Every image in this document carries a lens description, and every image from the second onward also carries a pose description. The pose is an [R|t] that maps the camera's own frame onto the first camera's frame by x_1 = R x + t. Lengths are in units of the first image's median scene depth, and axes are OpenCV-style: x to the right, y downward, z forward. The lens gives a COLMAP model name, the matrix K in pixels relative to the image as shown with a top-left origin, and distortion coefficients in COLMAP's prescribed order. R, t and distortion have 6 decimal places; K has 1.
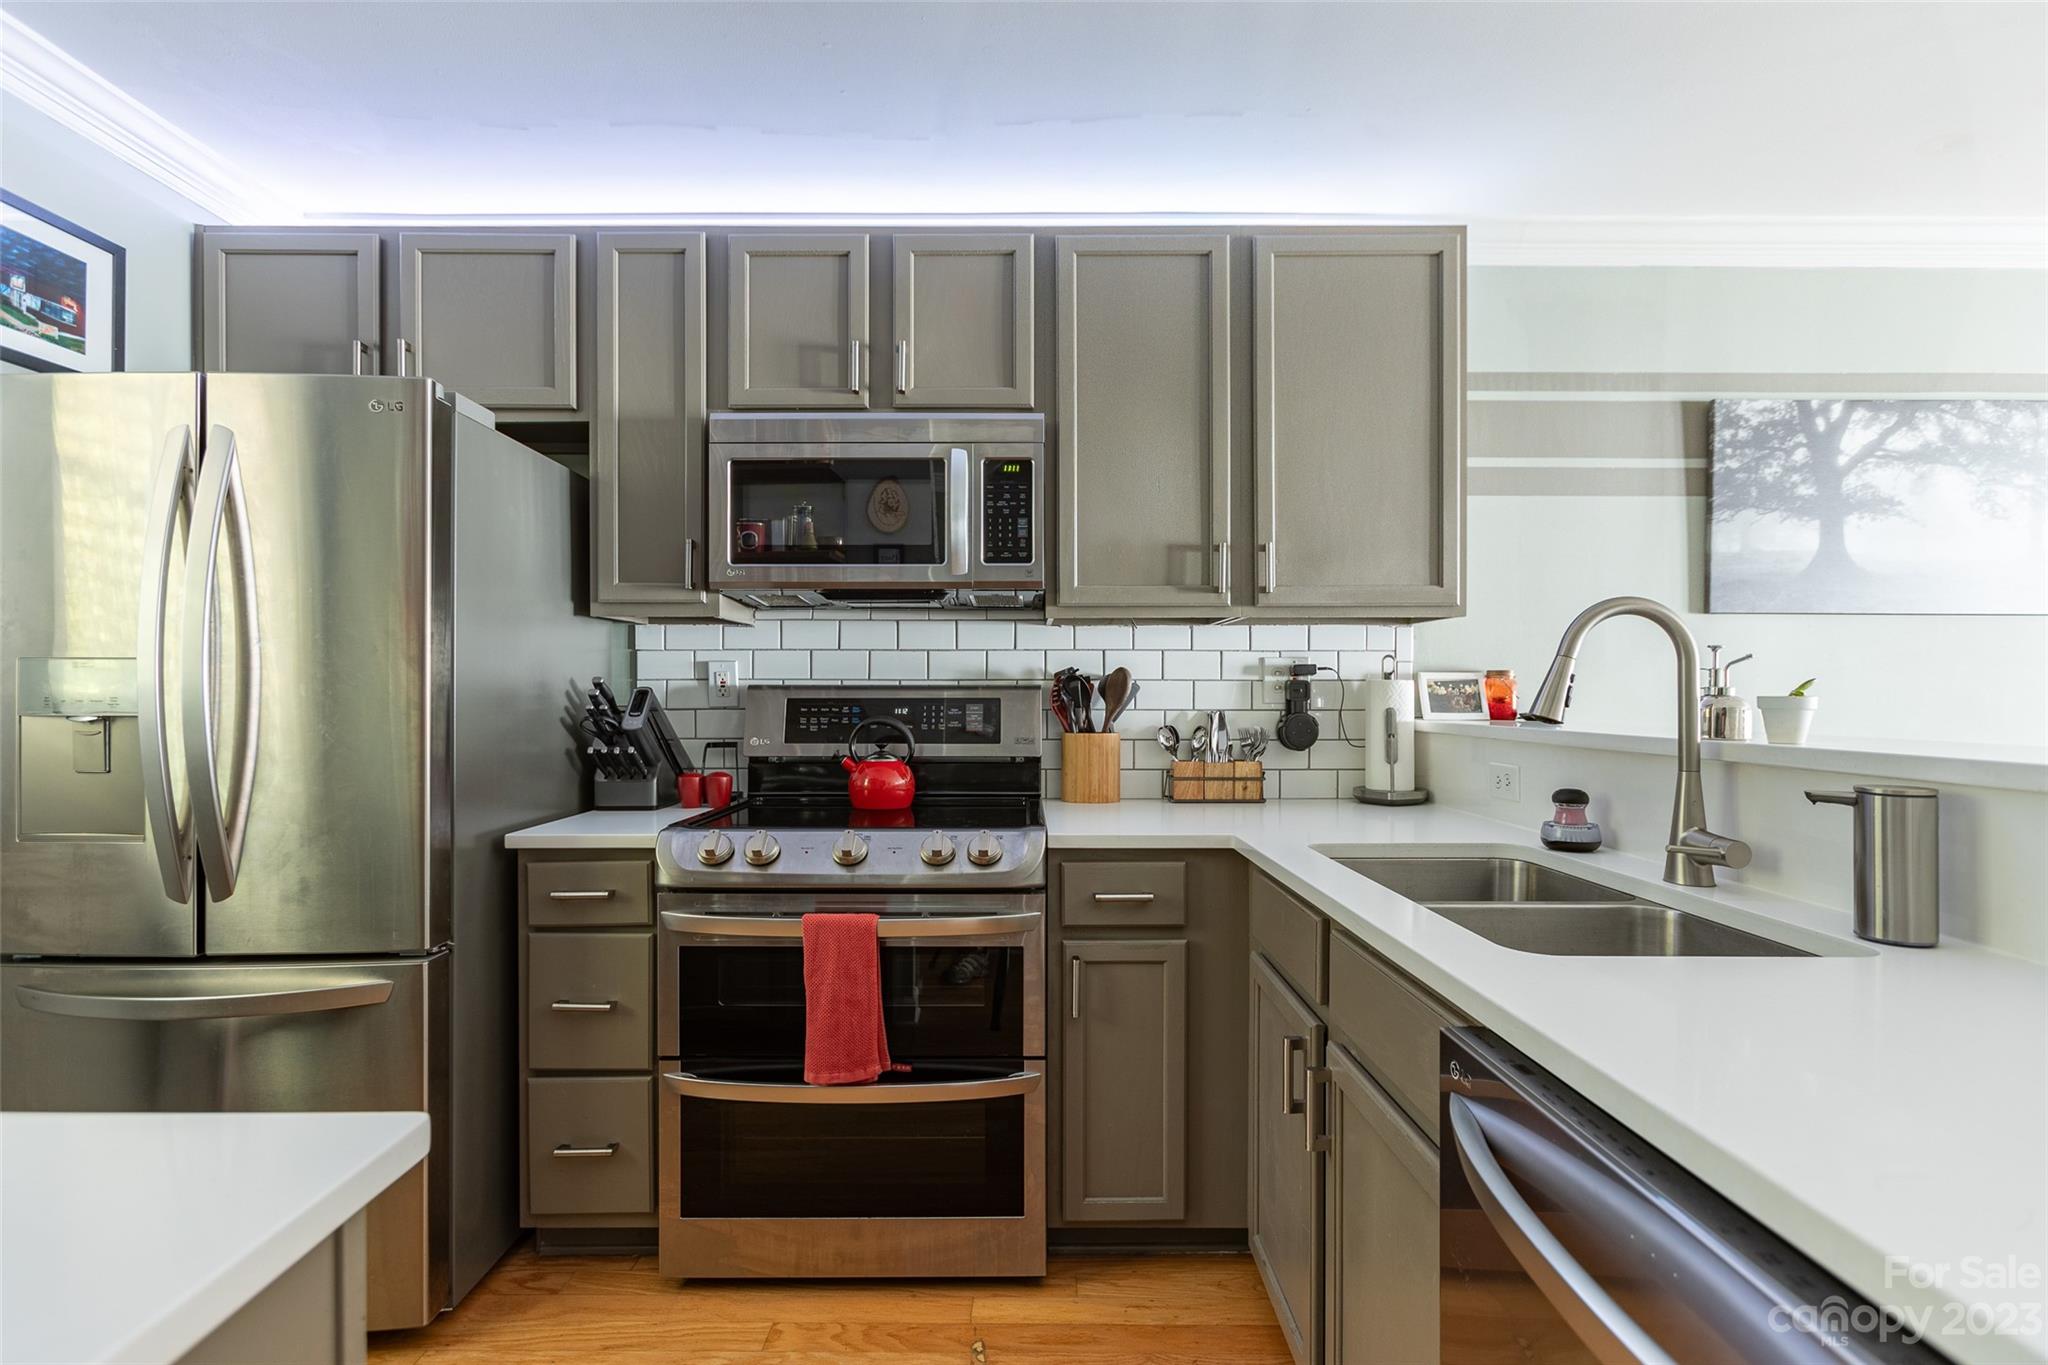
lens RADIAL K [[934.3, 0, 1010.0], [0, 934.3, 708.0], [0, 0, 1]] dist [-0.002811, 0.001255]
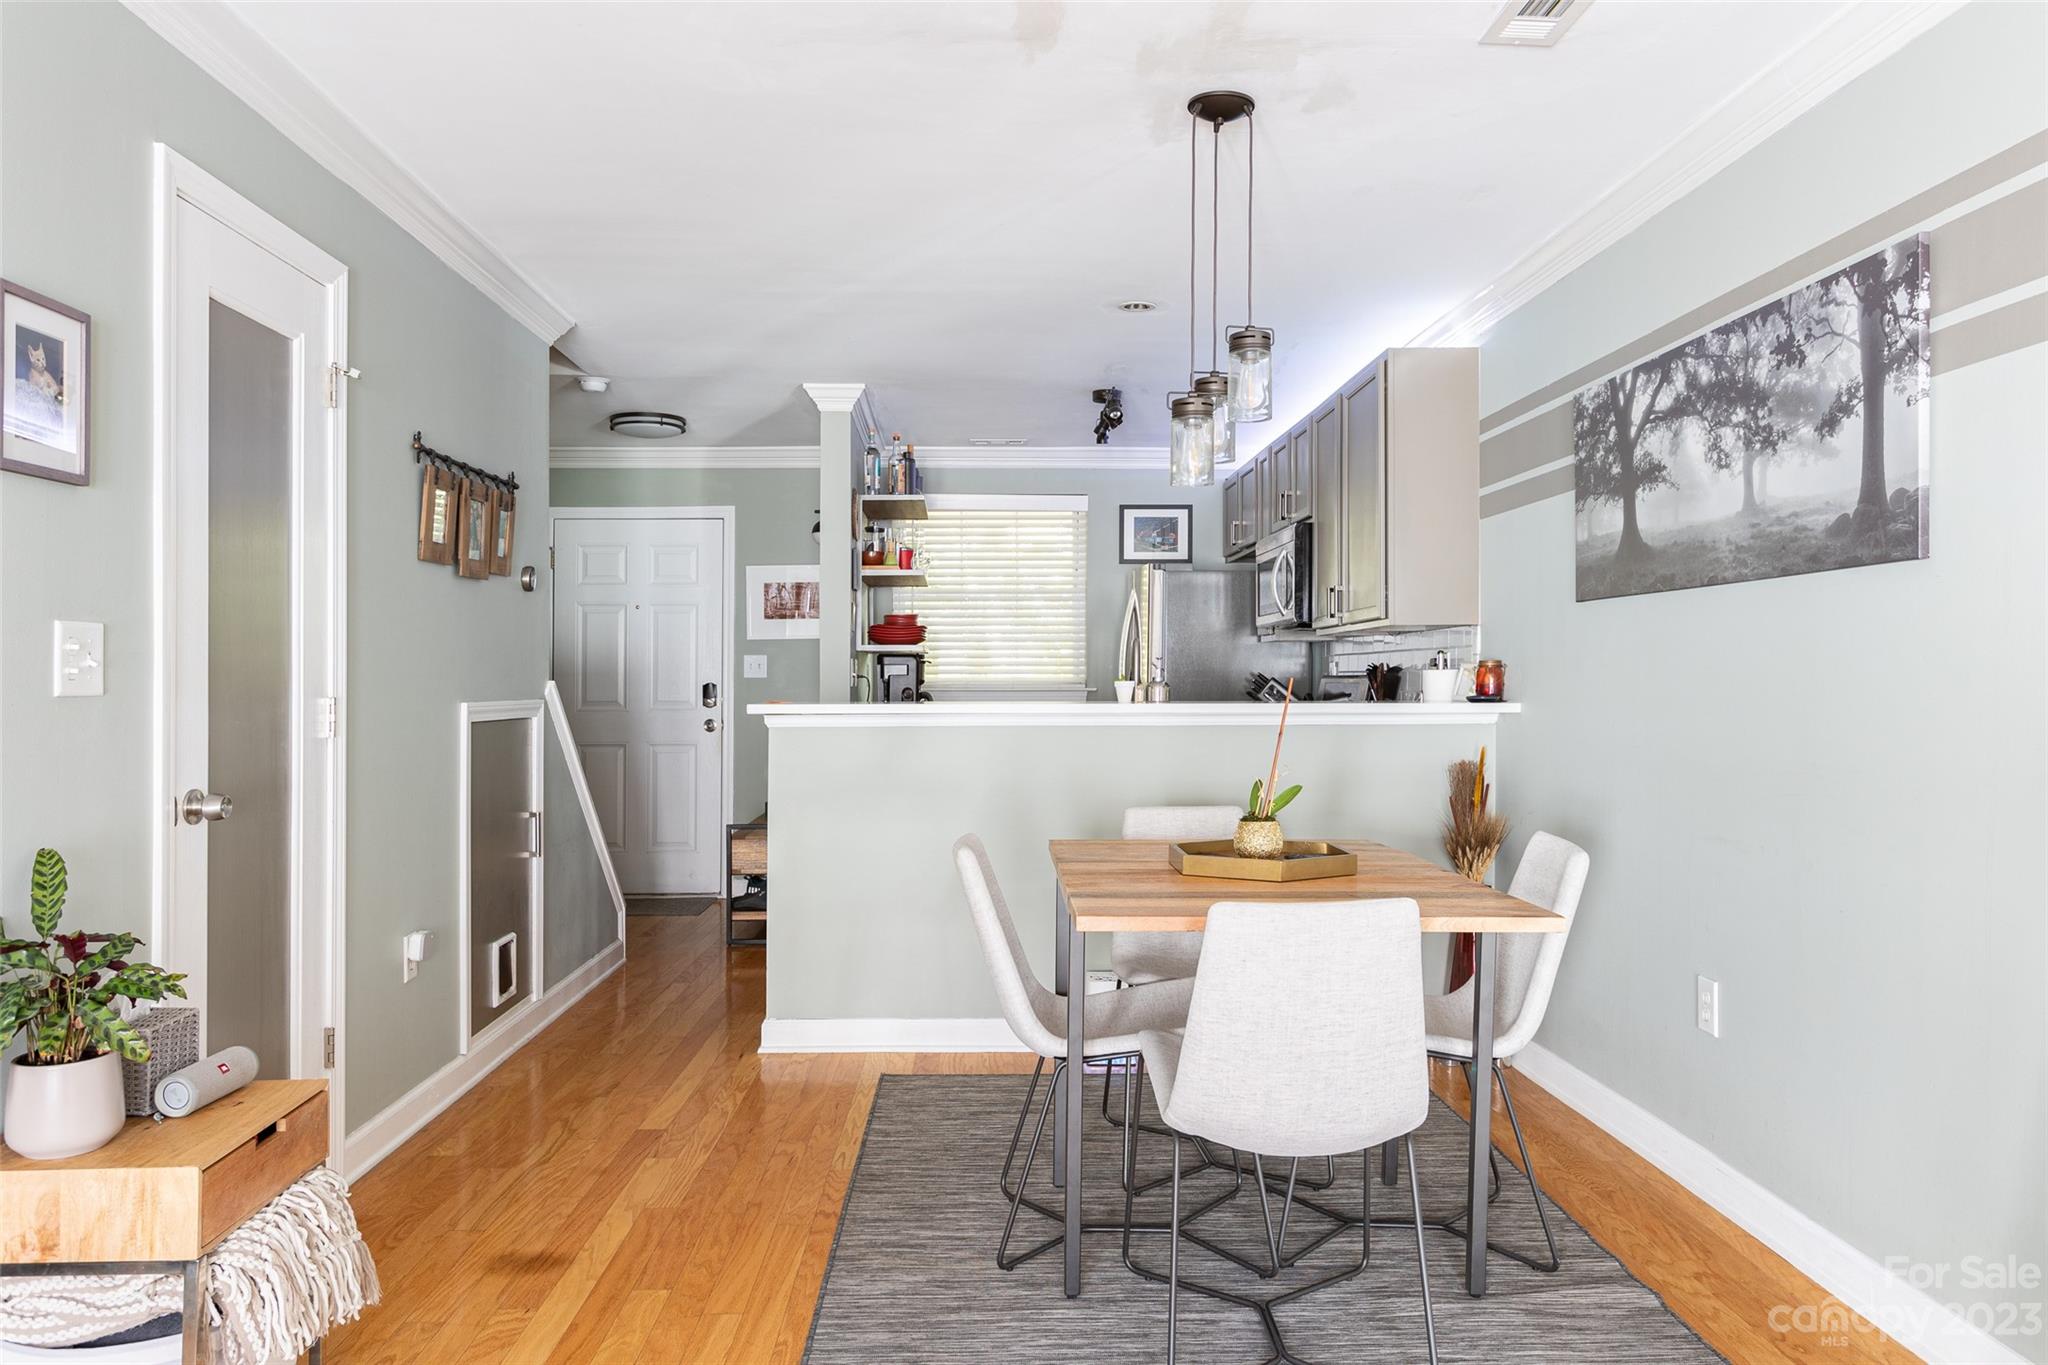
lens RADIAL K [[1391.9, 0, 1020.4], [0, 1391.9, 651.4], [0, 0, 1]] dist [0.004399, 0.000989]
pose [[0.029729, -0.021097, -0.999335, 2.270767], [-0.015330, 0.999650, -0.021560, -0.004926], [0.999440, 0.015961, 0.029396, 0.346511]]
